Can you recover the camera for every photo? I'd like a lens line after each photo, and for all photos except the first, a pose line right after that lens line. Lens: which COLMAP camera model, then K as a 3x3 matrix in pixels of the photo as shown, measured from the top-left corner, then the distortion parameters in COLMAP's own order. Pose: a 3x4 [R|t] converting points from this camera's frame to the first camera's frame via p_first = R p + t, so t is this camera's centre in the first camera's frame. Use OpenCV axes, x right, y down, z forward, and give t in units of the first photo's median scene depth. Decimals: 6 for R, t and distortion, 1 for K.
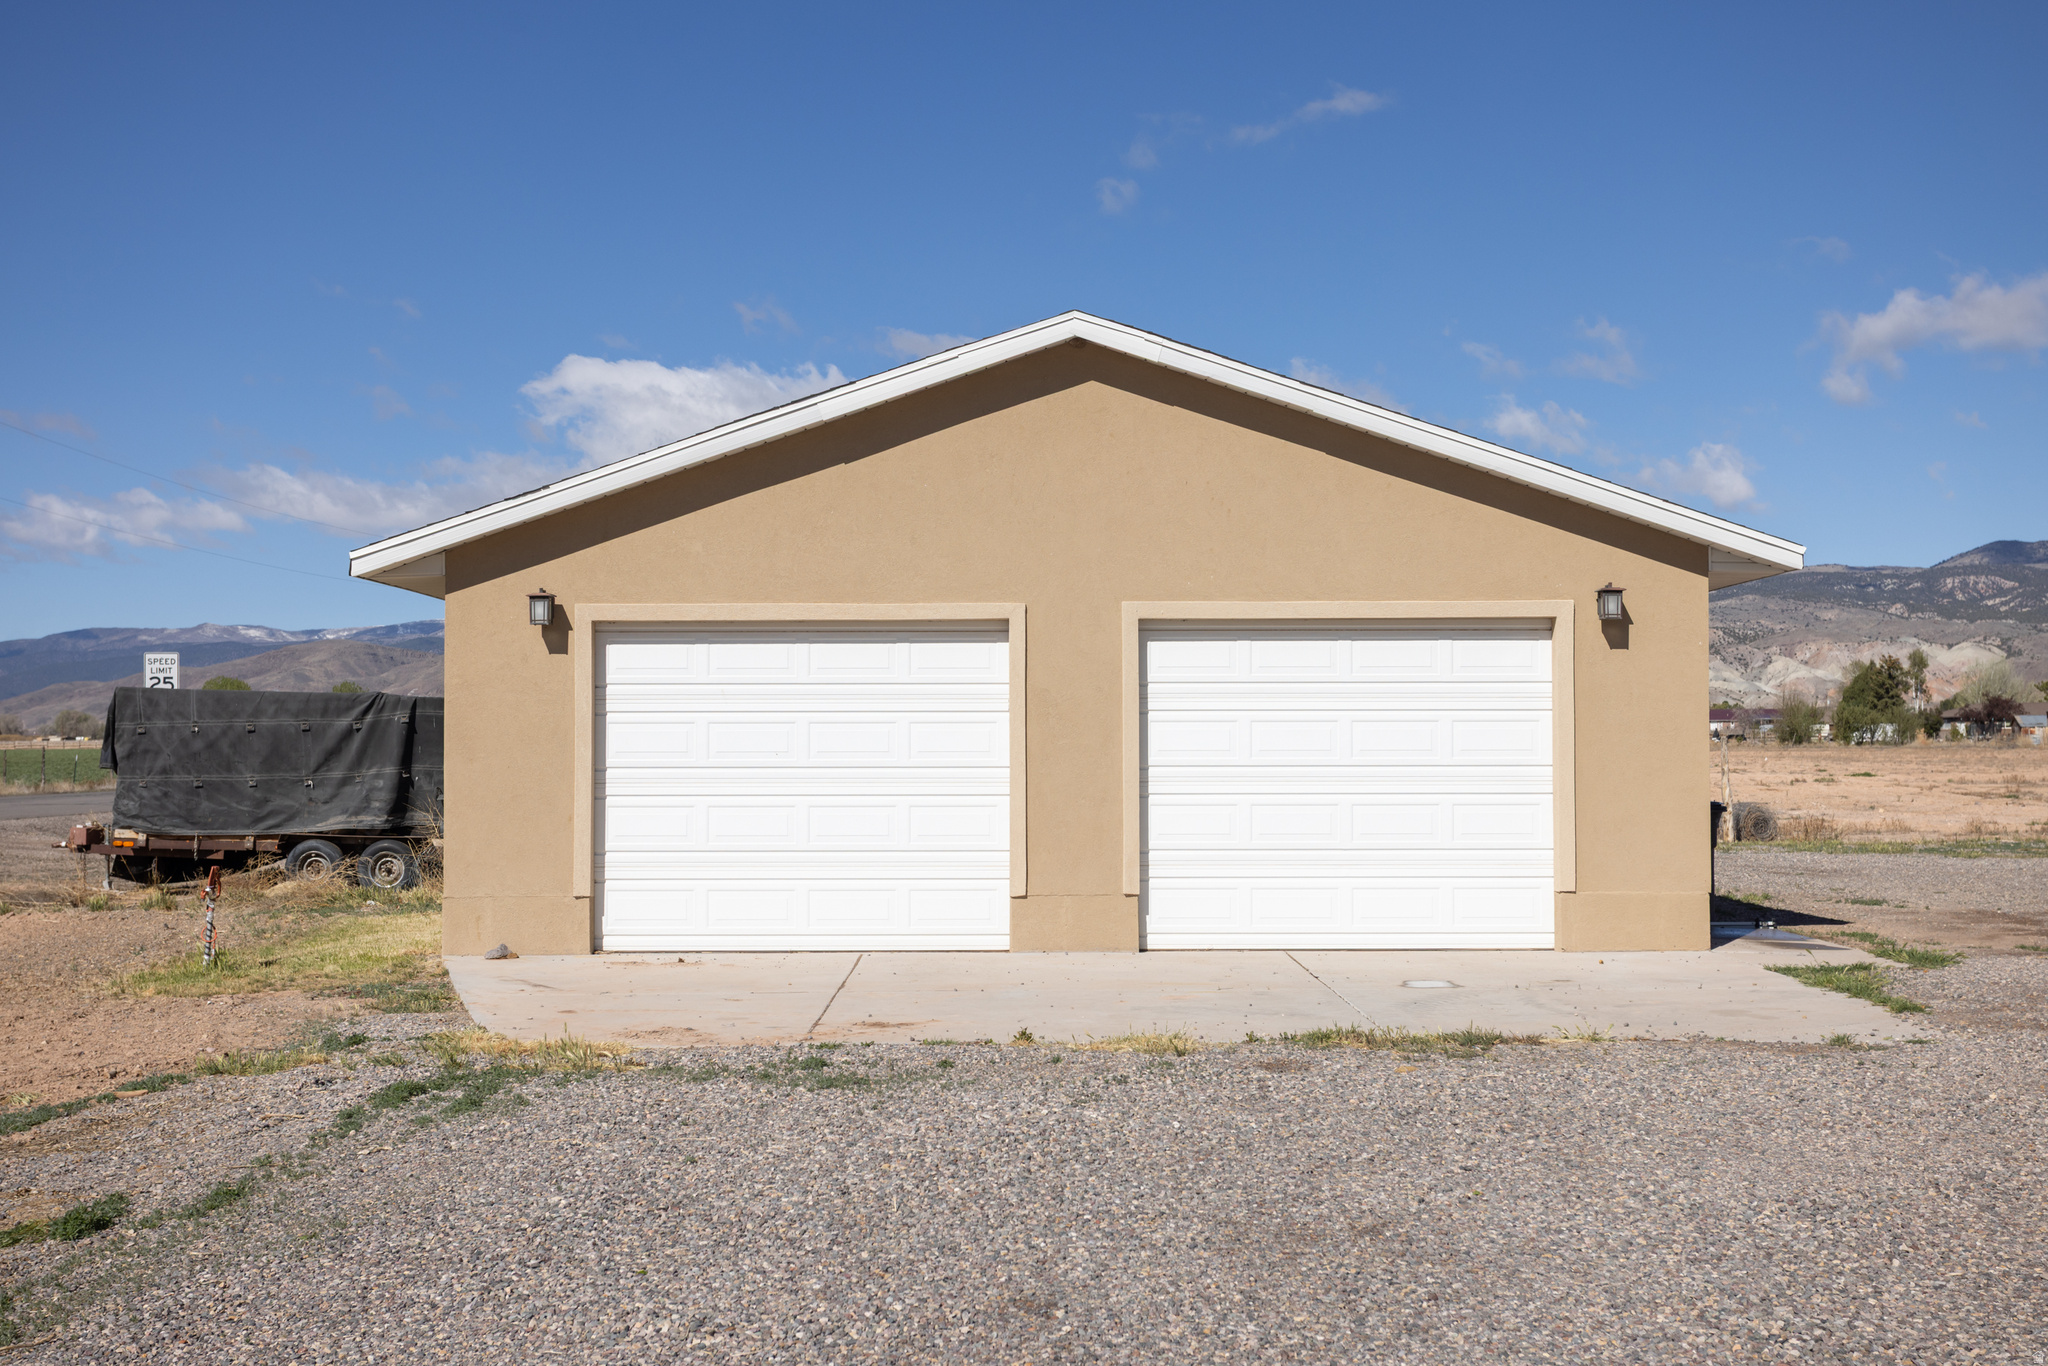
lens RADIAL K [[2286.0, 0, 1024.0], [0, 2286.0, 683.0], [0, 0, 1]] dist [0.007005, 0.119820]
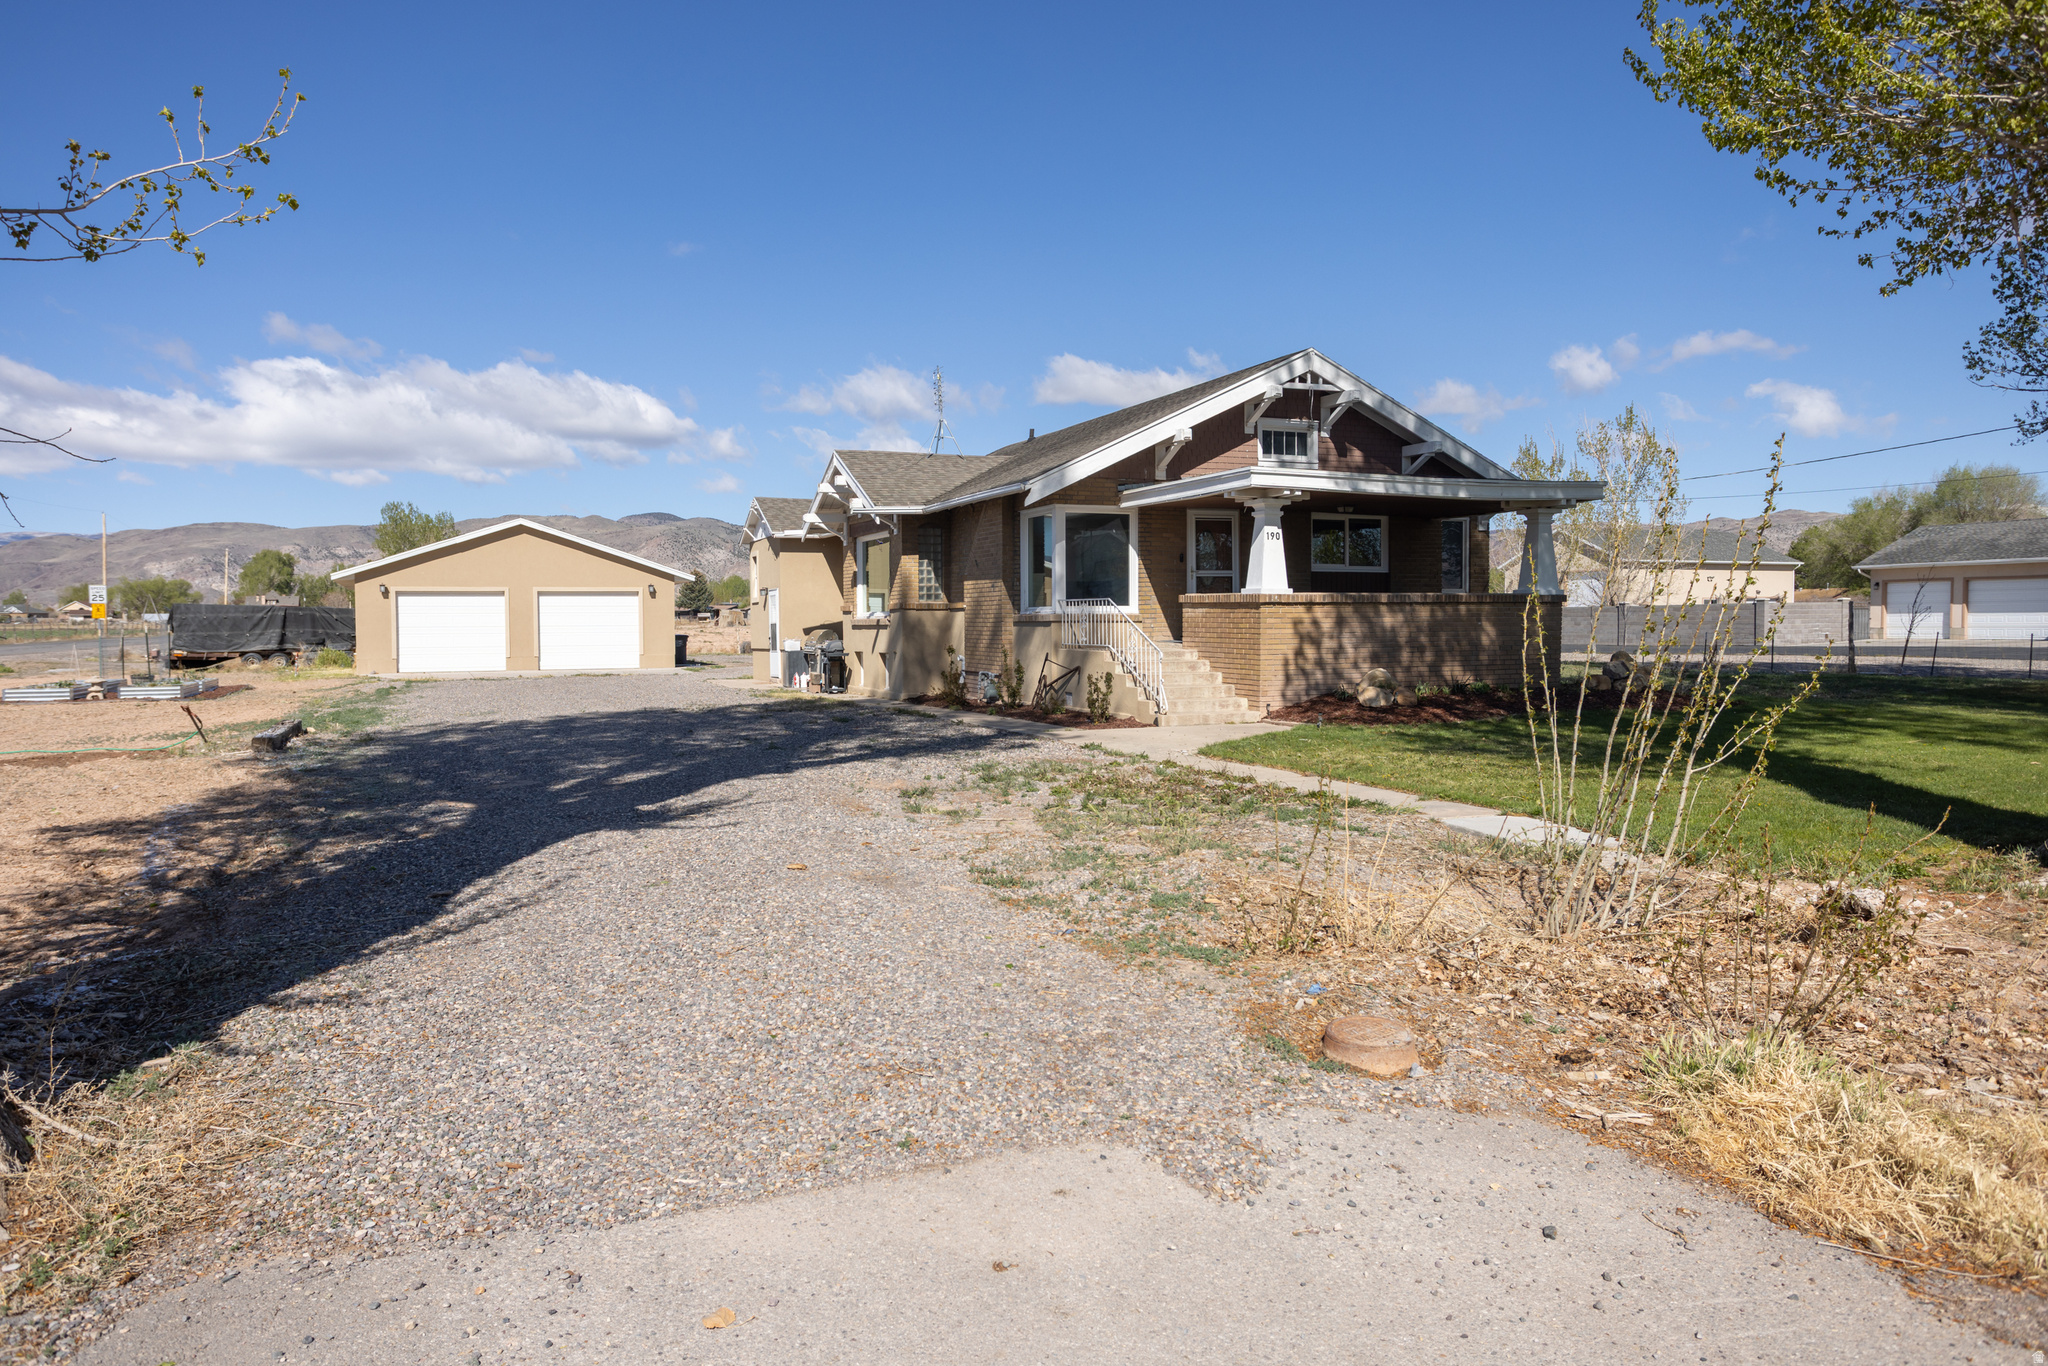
lens RADIAL K [[1398.6, 0, 1024.0], [0, 1398.6, 683.0], [0, 0, 1]] dist [-0.006338, 0.043338]
pose [[0.921671, -0.021069, 0.387400, -0.082536], [-0.006095, 0.997615, 0.068756, -0.027491], [-0.387925, -0.065732, 0.919344, -1.140961]]
